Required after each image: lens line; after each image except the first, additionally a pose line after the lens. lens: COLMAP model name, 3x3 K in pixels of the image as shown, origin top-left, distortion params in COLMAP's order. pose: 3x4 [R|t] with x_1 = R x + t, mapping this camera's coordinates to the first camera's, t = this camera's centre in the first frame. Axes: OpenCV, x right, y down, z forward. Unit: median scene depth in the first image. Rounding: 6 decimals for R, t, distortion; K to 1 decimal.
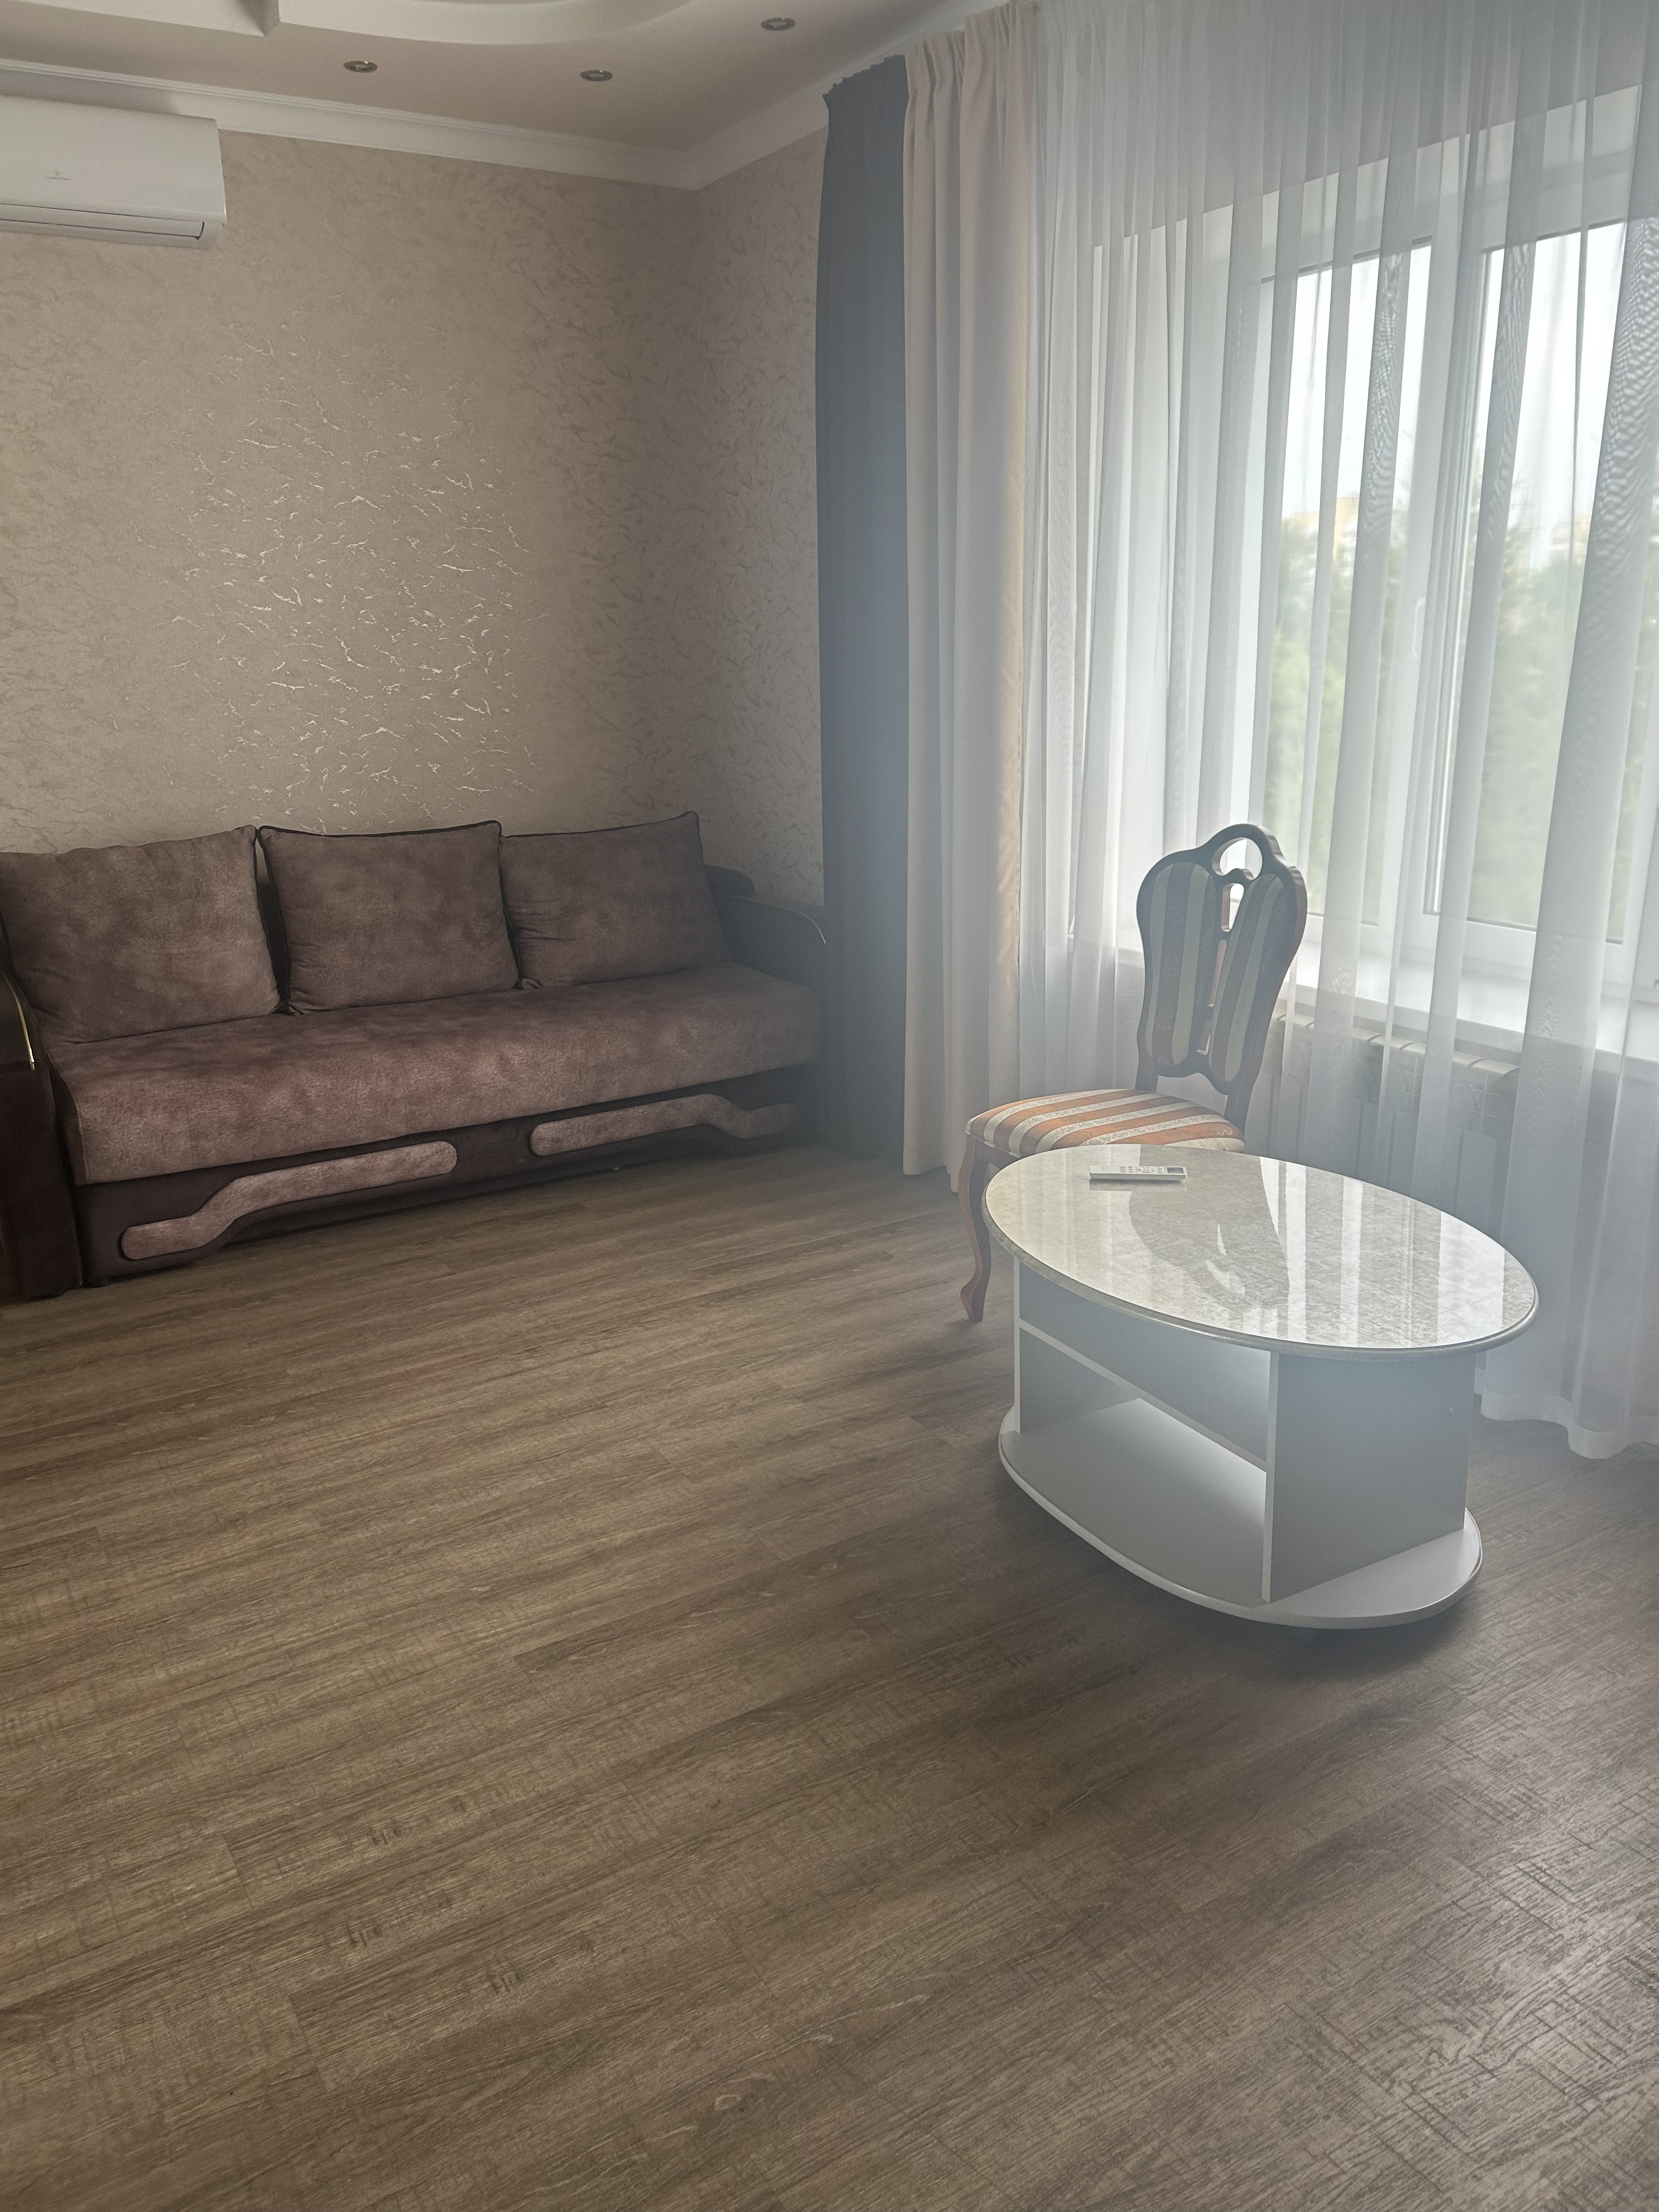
lens RADIAL K [[1666.3, 0, 829.5], [0, 1666.3, 1106.0], [0, 0, 1]] dist [0.001660, -0.005065]
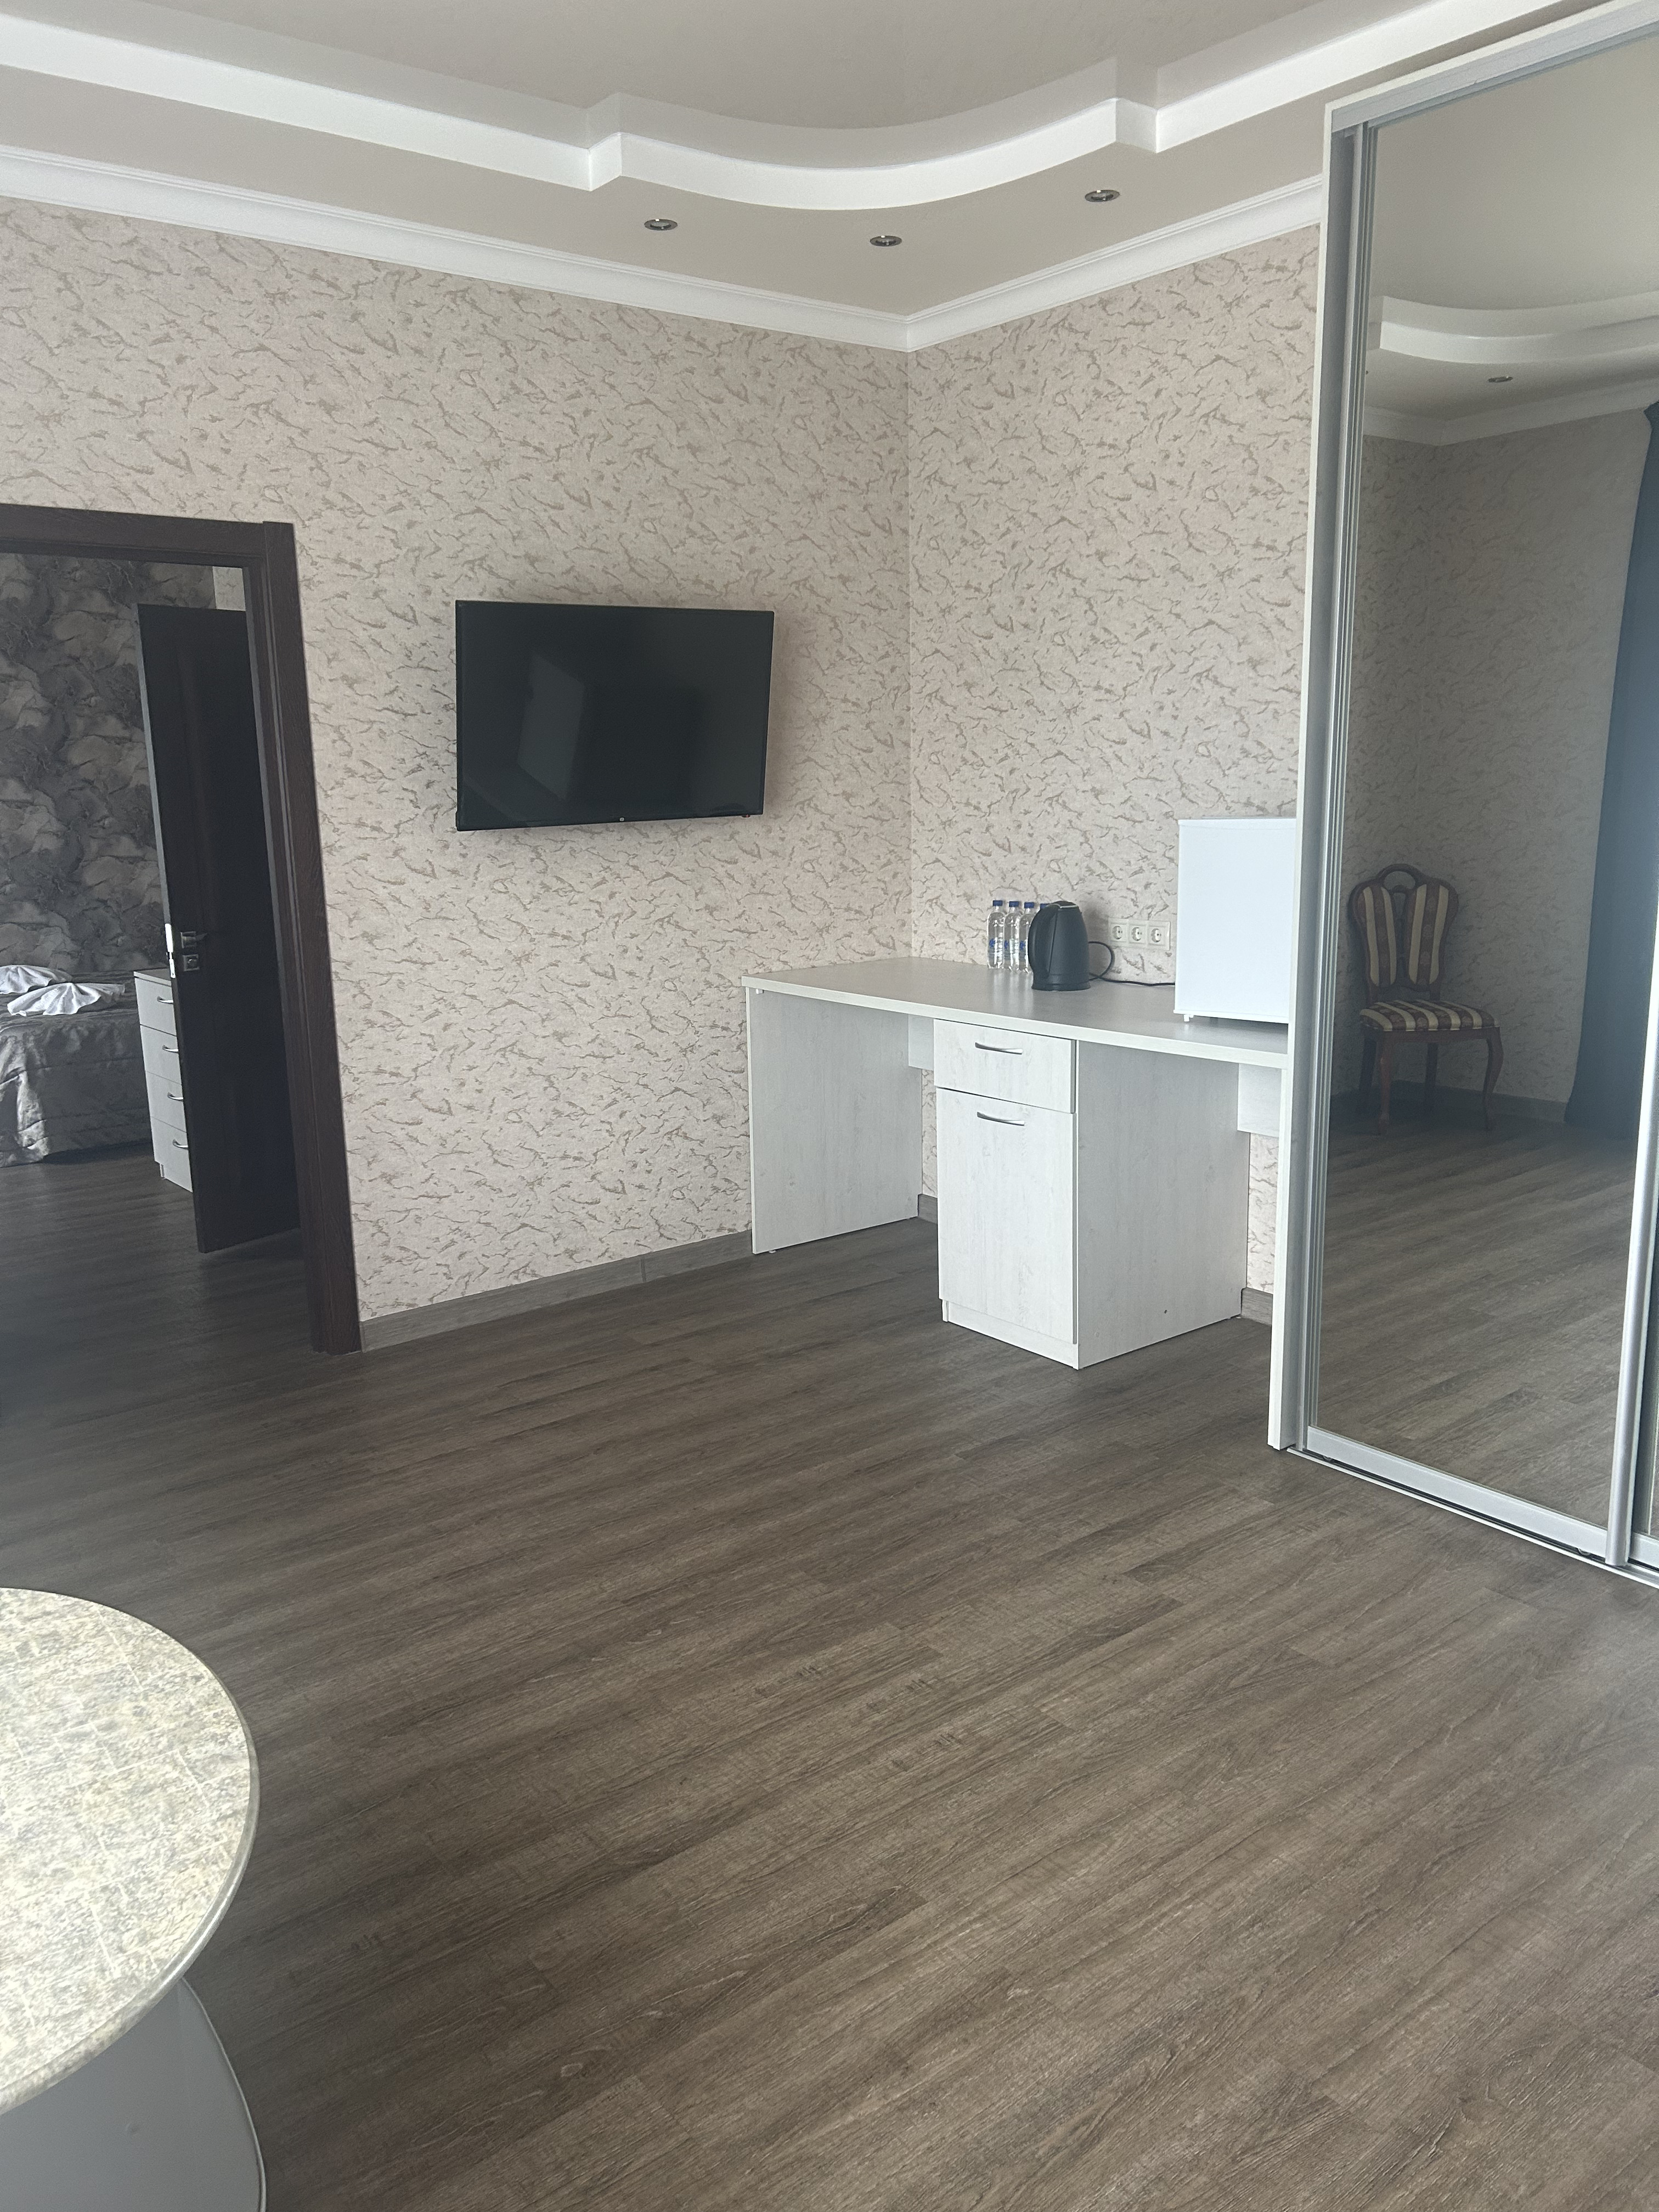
lens RADIAL K [[1666.3, 0, 829.5], [0, 1666.3, 1106.0], [0, 0, 1]] dist [0.001660, -0.005065]
pose [[-0.993259, 0.059993, -0.099182, -0.075421], [0.007675, 0.887806, 0.460153, -0.503222], [0.115661, 0.456290, -0.882282, 1.681293]]
